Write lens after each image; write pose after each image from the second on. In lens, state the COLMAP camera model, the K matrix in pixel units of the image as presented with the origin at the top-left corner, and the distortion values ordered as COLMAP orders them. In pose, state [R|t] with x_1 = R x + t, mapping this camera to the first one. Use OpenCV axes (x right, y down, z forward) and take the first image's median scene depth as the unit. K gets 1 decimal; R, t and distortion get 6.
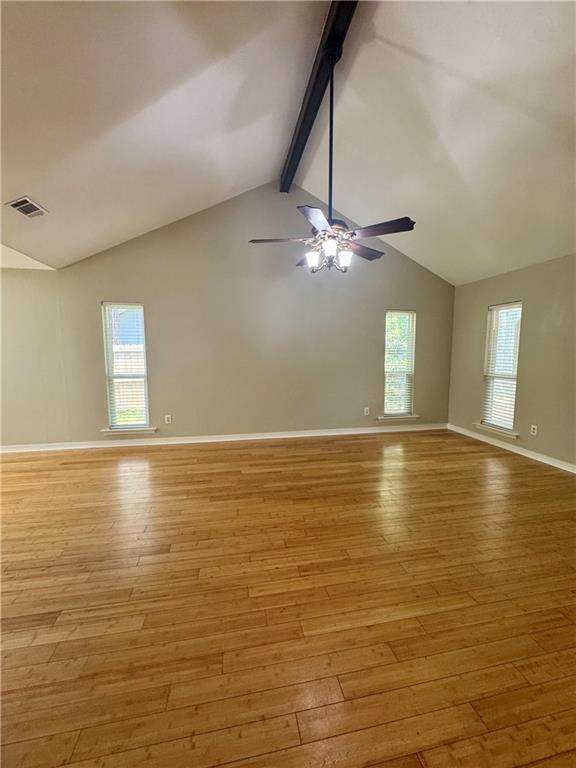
lens RADIAL K [[307.8, 0, 292.4], [0, 307.8, 382.0], [0, 0, 1]] dist [-0.006647, -0.000026]
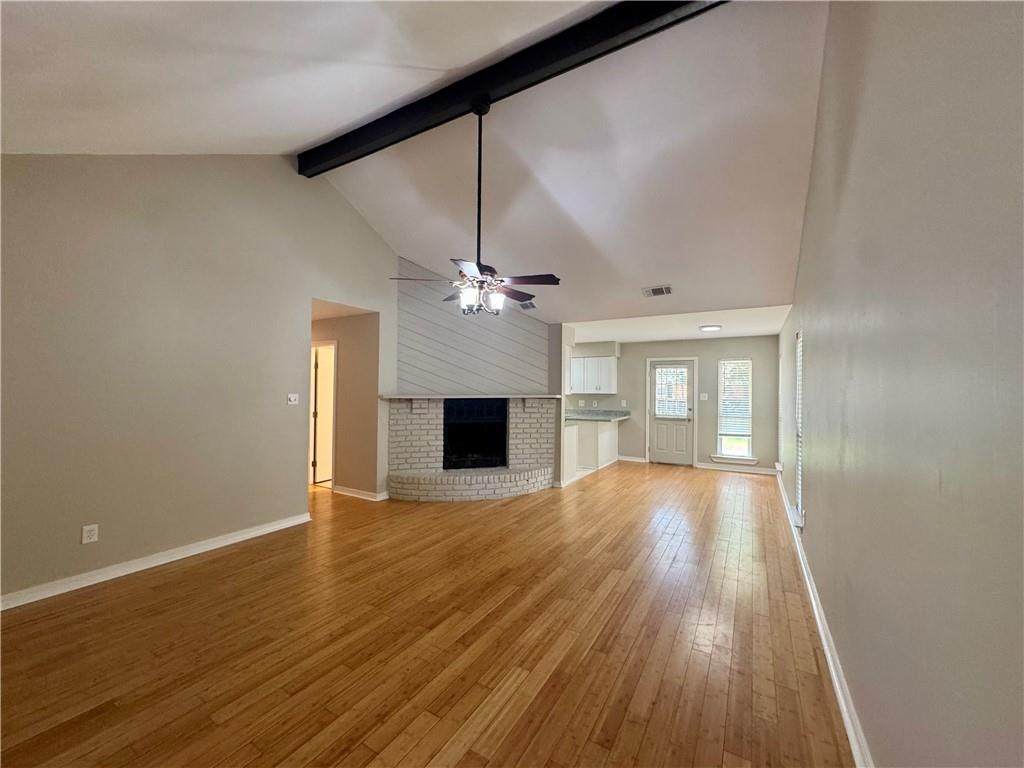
lens RADIAL K [[410.4, 0, 512.0], [0, 410.4, 384.0], [0, 0, 1]] dist [-0.006647, -0.000026]
pose [[-0.672000, -0.013191, -0.740433, 0.666584], [-0.080438, 0.995226, 0.055275, -0.157624], [0.736169, 0.096704, -0.669853, 1.323267]]
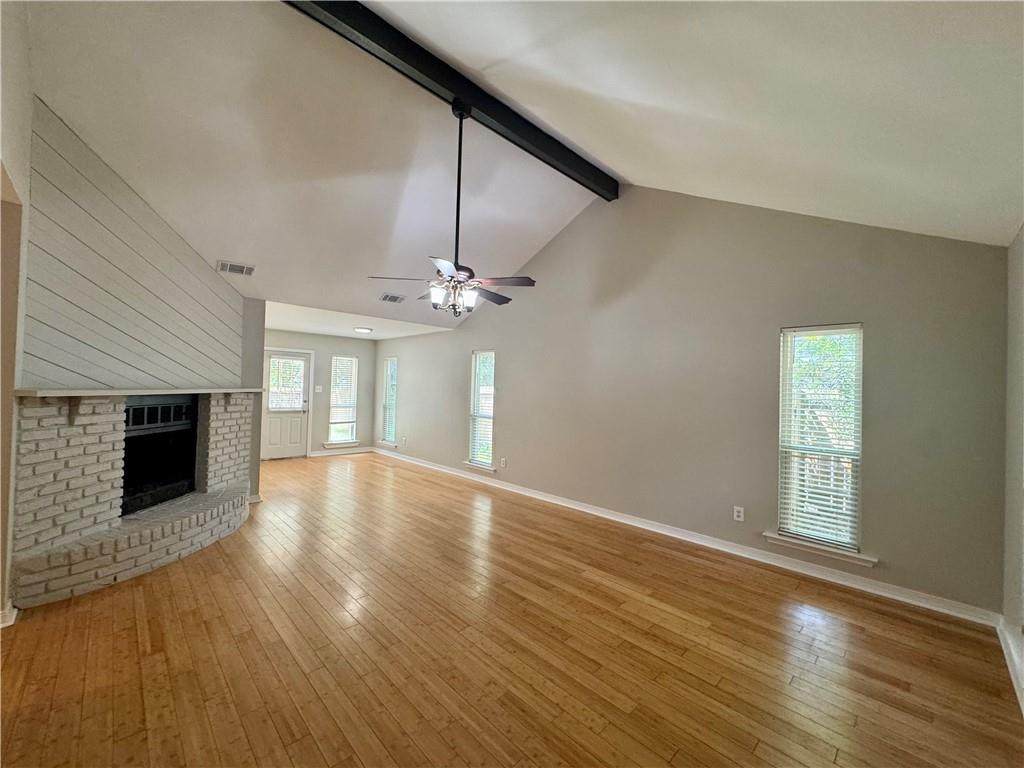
lens RADIAL K [[410.4, 0, 512.0], [0, 410.4, 384.0], [0, 0, 1]] dist [-0.006647, -0.000026]
pose [[0.546871, 0.007451, -0.837184, 0.881201], [-0.112360, 0.991567, -0.064572, -0.059090], [0.829643, 0.129378, 0.543096, 0.327425]]
